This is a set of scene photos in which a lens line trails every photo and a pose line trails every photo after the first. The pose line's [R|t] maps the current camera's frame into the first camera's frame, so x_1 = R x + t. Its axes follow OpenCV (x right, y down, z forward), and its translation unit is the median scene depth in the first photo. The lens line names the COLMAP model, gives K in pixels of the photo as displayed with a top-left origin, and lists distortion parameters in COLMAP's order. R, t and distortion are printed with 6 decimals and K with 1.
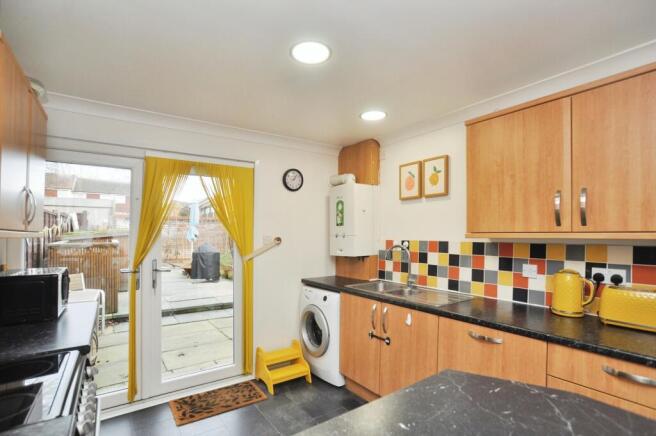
lens RADIAL K [[318.3, 0, 325.2], [0, 318.3, 231.7], [0, 0, 1]] dist [-0.084845, 0.043249]
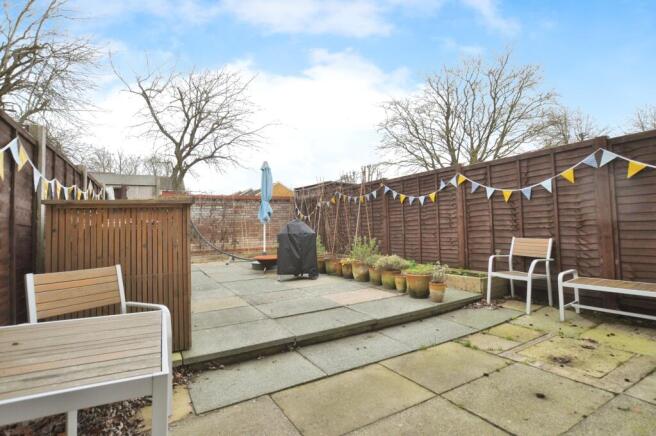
lens RADIAL K [[317.1, 0, 313.1], [0, 317.1, 229.8], [0, 0, 1]] dist [-0.076129, 0.028917]
pose [[0.992839, -0.020039, -0.117765, -0.659001], [0.021300, 0.999728, 0.009453, 0.124246], [0.117543, -0.011893, 0.992997, 0.845737]]
